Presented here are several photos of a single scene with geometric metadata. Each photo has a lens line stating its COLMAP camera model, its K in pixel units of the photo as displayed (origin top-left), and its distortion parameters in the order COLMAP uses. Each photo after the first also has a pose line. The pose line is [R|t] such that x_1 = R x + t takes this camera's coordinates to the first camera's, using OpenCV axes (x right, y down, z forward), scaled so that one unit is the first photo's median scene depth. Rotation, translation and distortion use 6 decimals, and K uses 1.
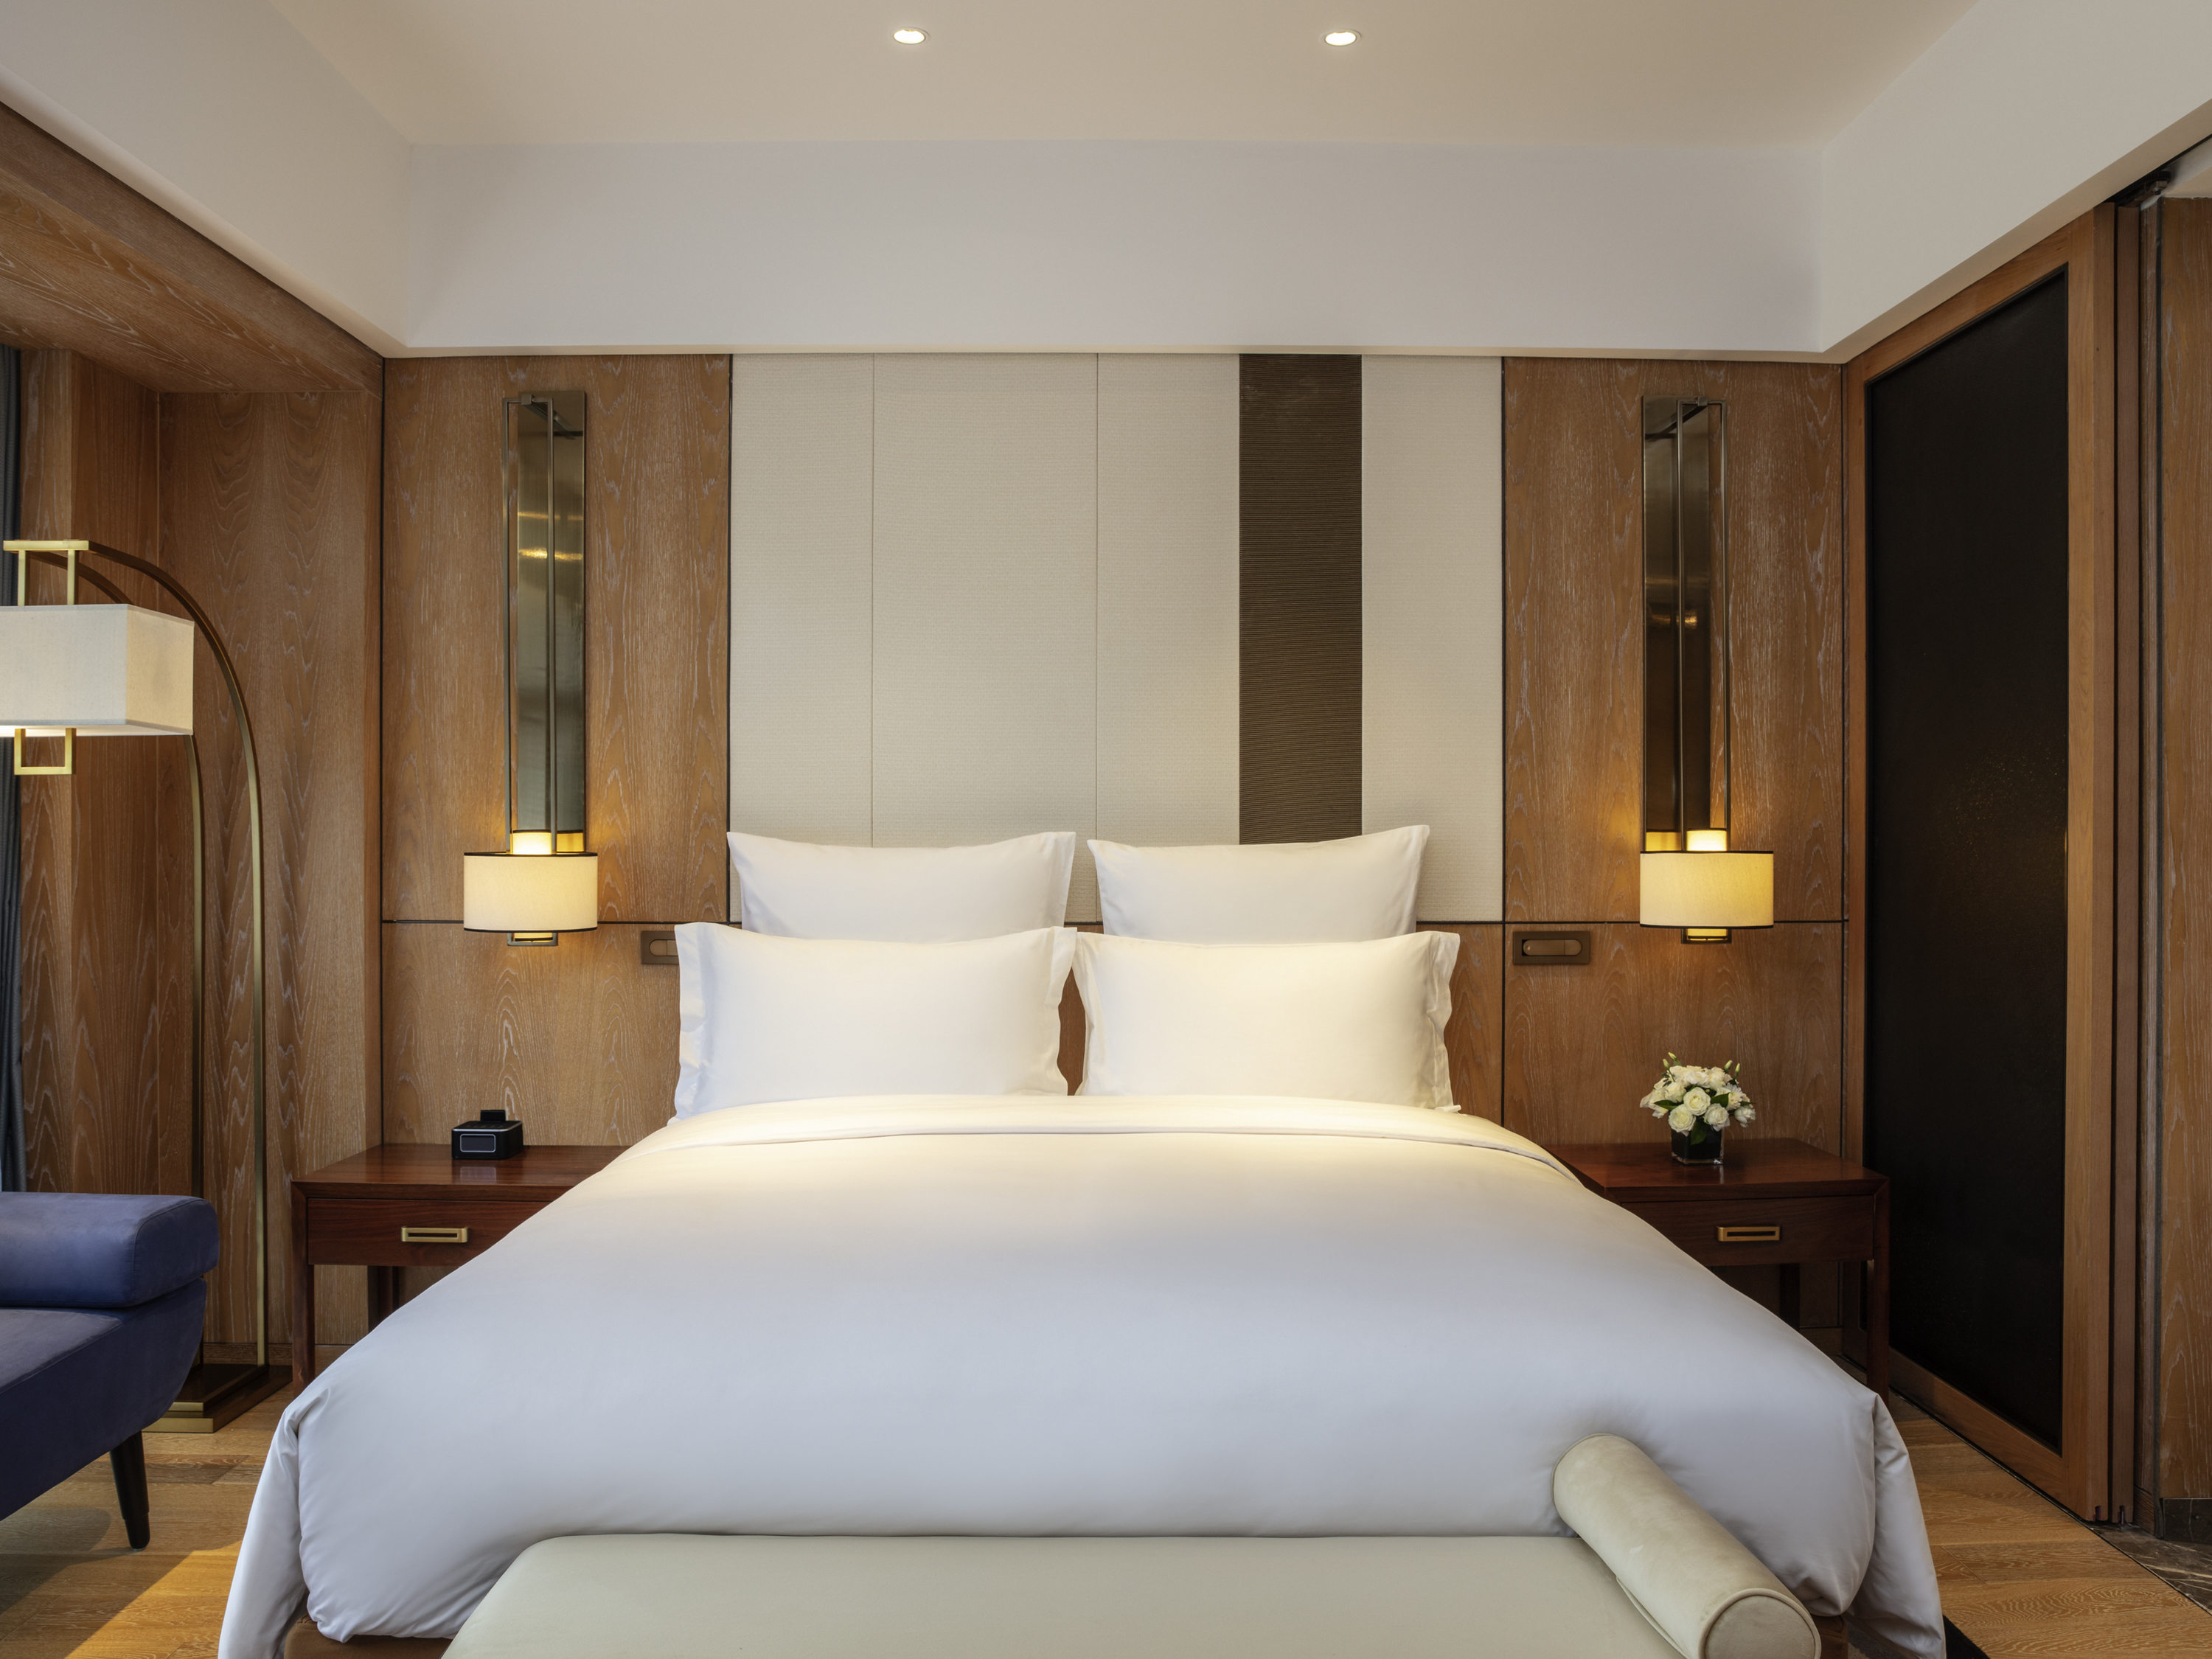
lens RADIAL K [[1777.1, 0, 1106.0], [0, 1777.1, 829.5], [0, 0, 1]] dist [-0.073548, 0.009198]
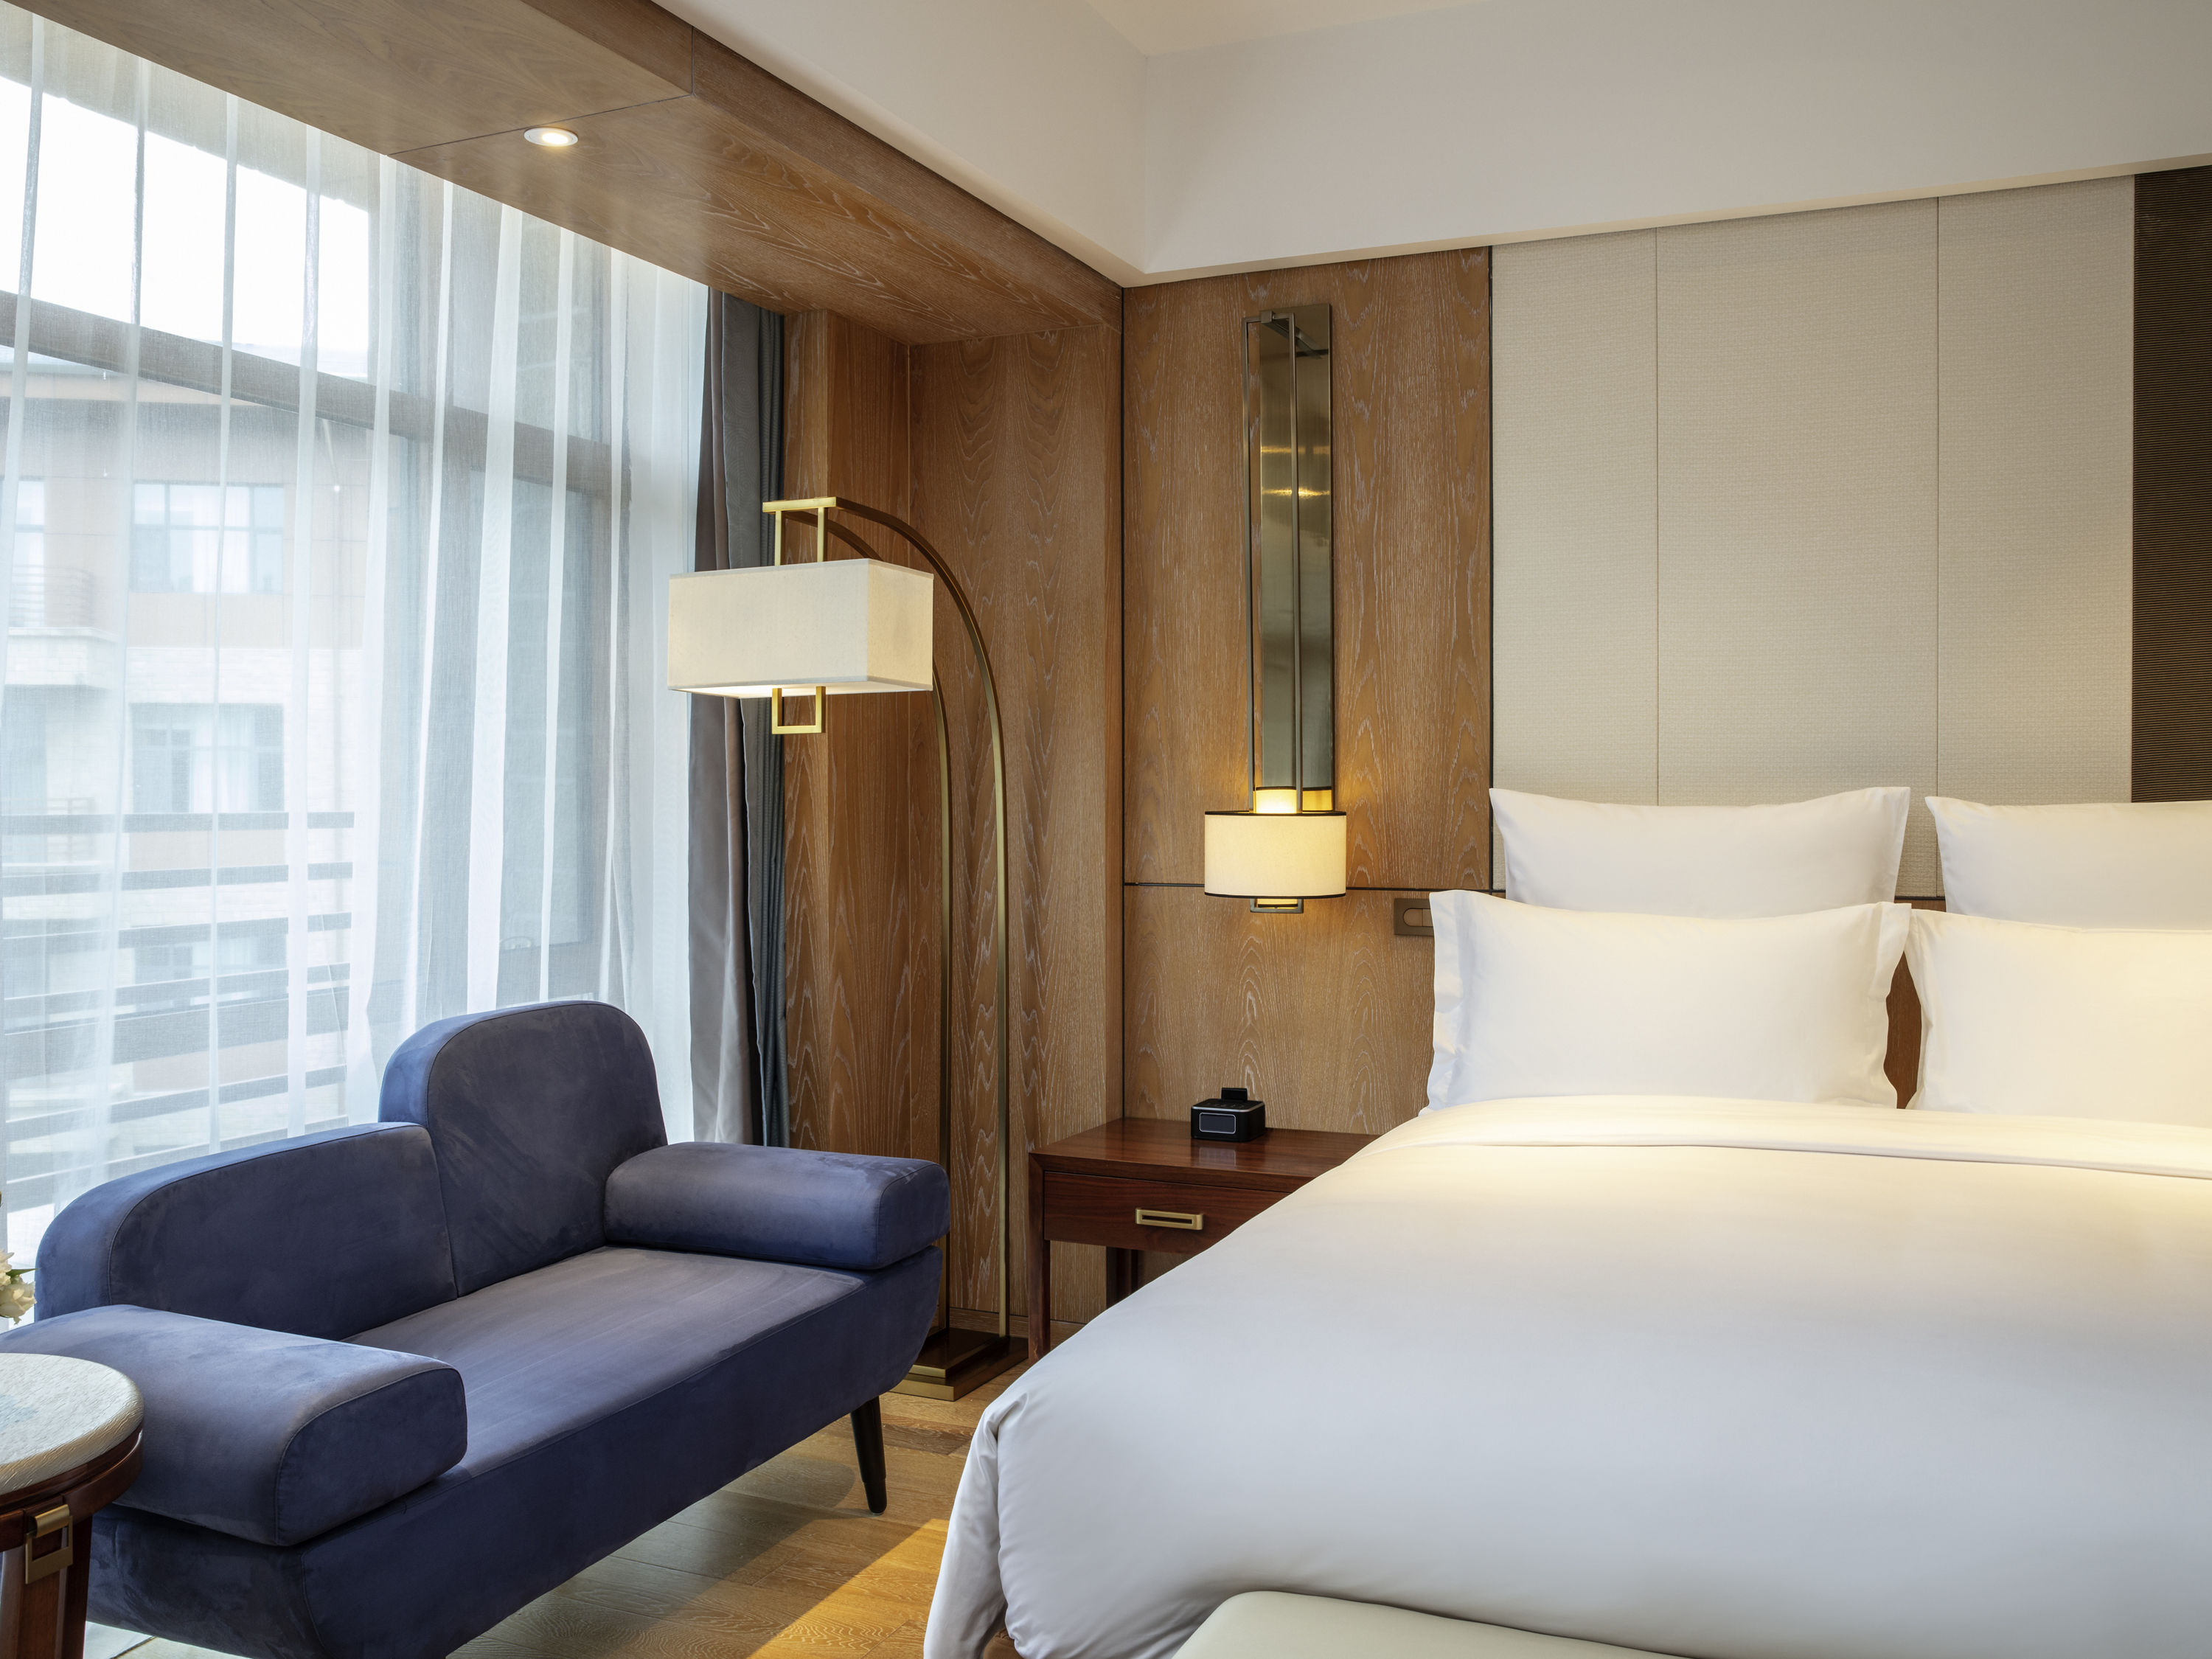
lens RADIAL K [[1923.9, 0, 1102.1], [0, 1923.9, 841.4], [0, 0, 1]] dist [-0.052845, 0.009768]
pose [[0.913675, 0.007871, -0.406370, -0.000233], [0.003583, 0.999618, 0.027417, 0.000868], [0.406431, -0.026506, 0.913297, 0.045575]]
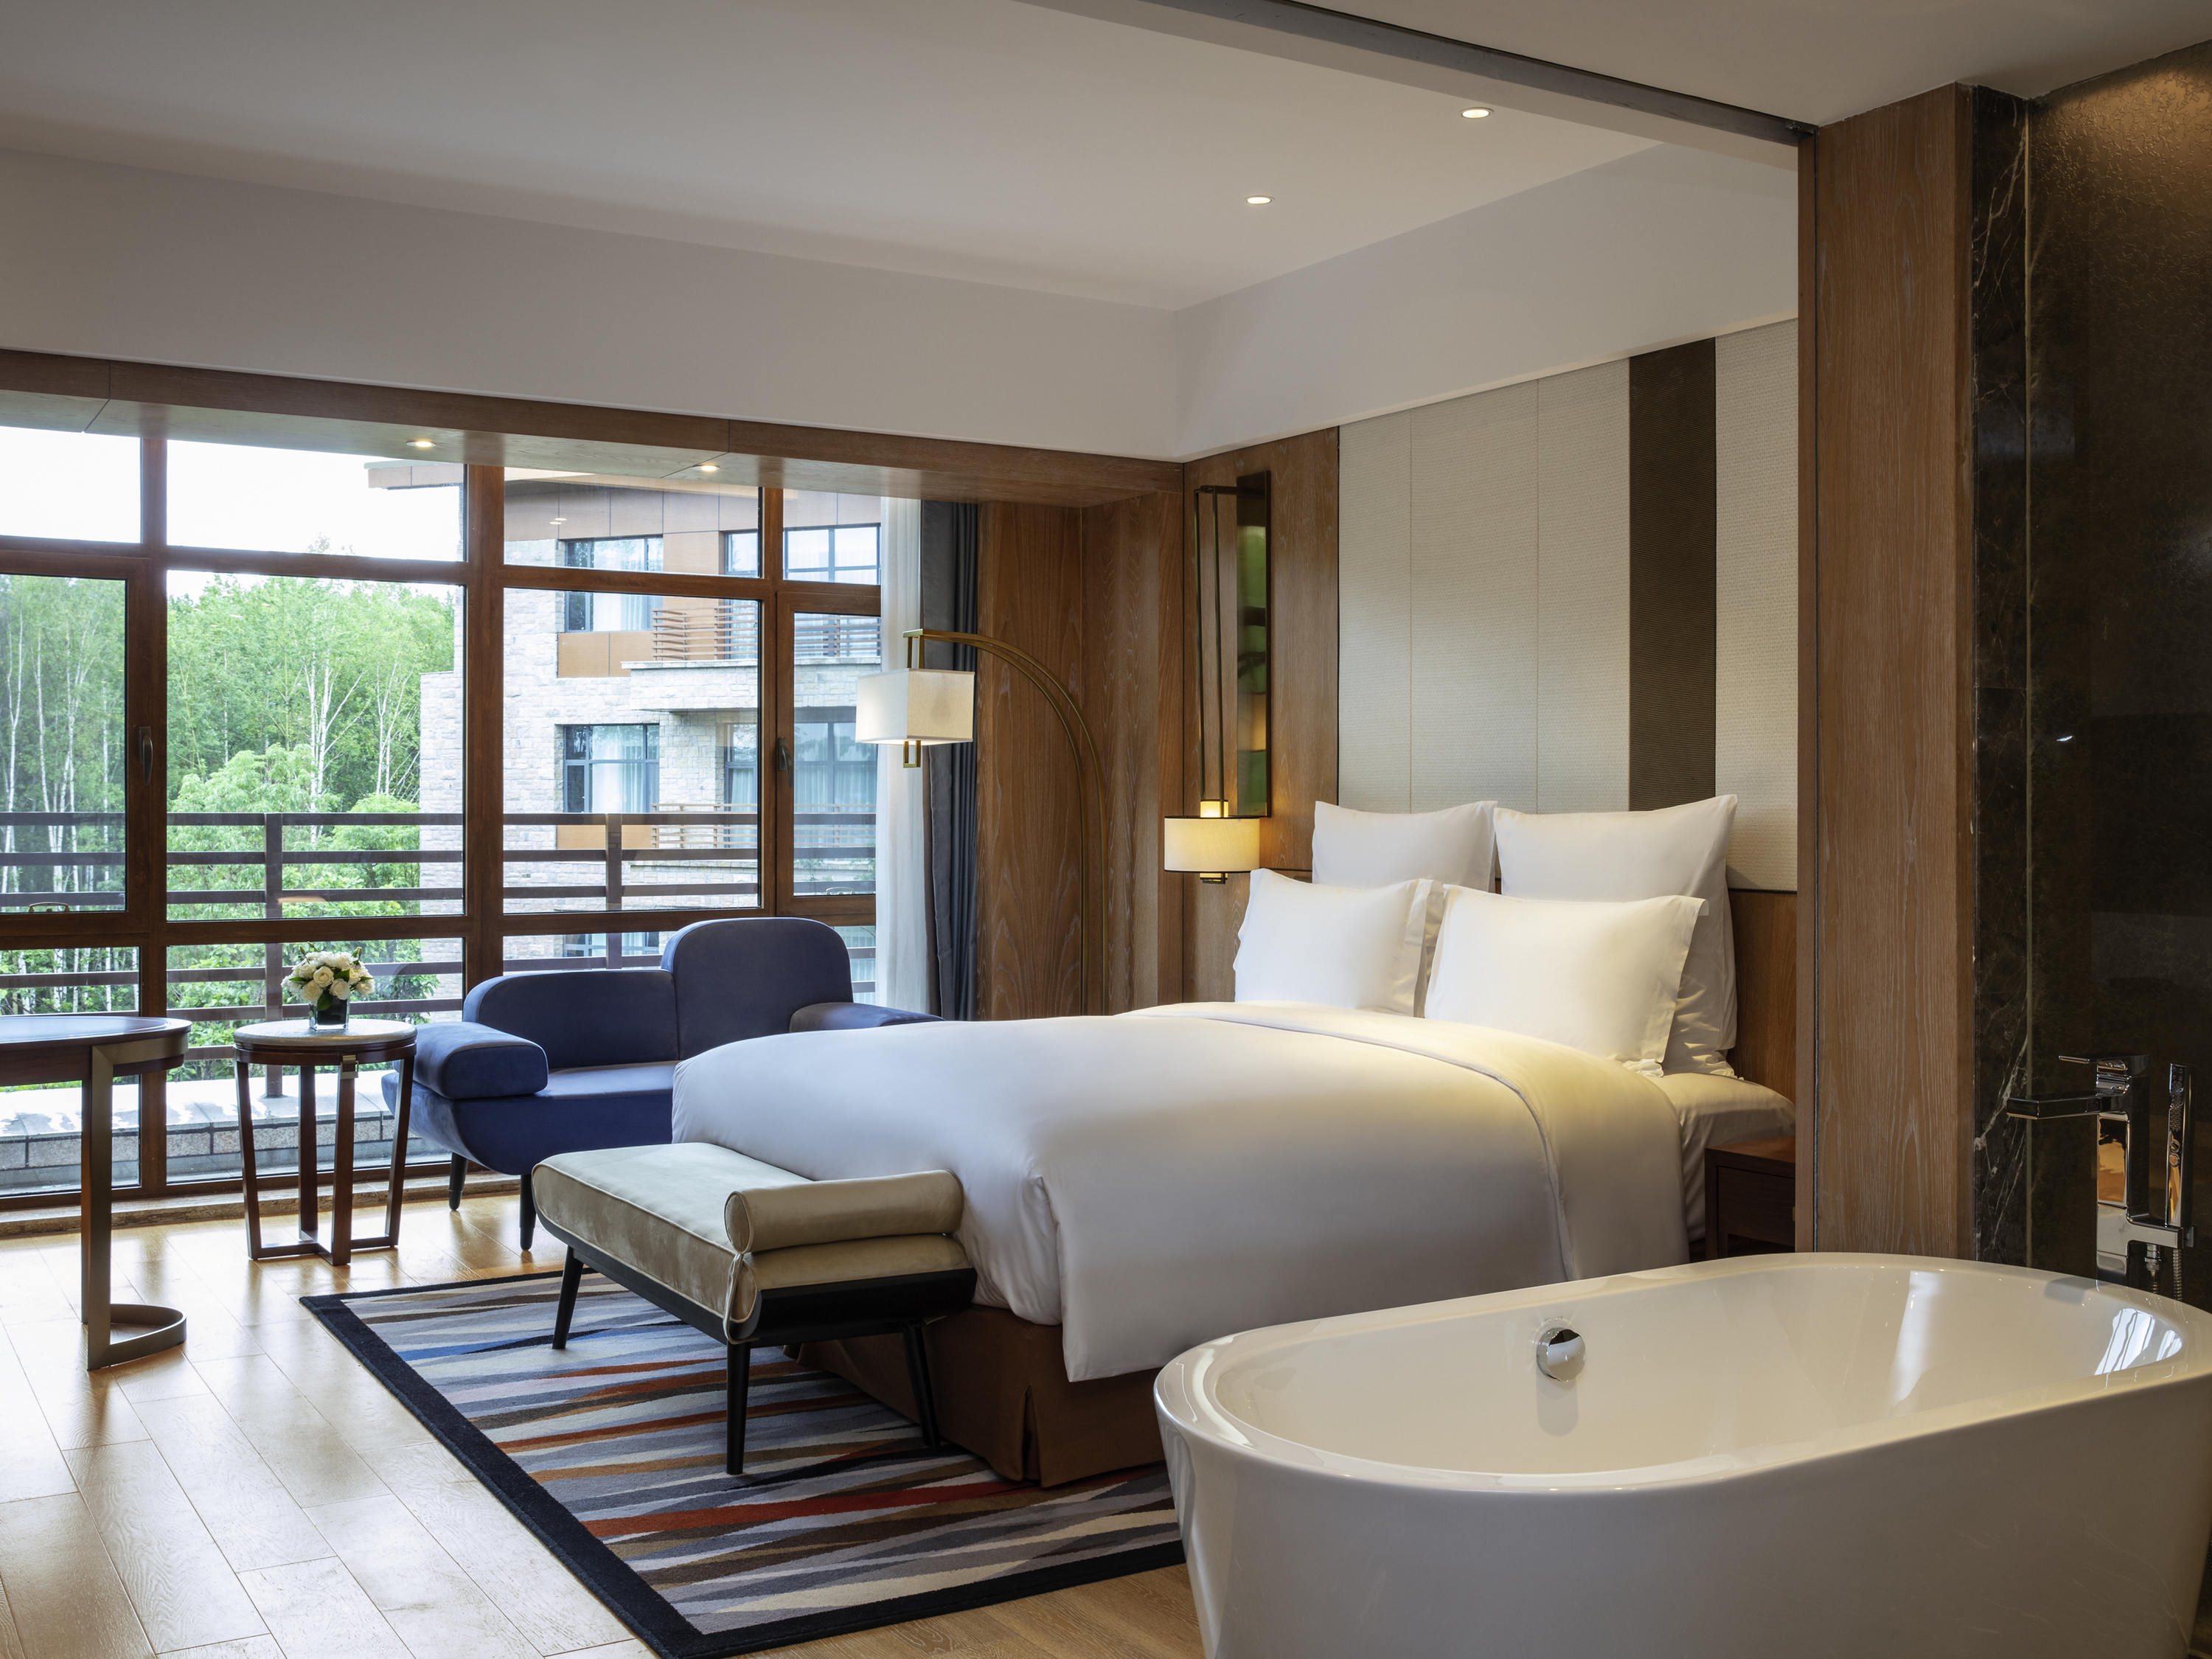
lens RADIAL K [[2254.7, 0, 1104.1], [0, 2254.7, 783.2], [0, 0, 1]] dist [-0.002246, 0.008357]
pose [[0.508625, -0.007434, -0.860956, 1.172222], [0.006239, 0.999968, -0.004949, -0.004245], [0.860965, -0.002854, 0.508656, 0.029015]]
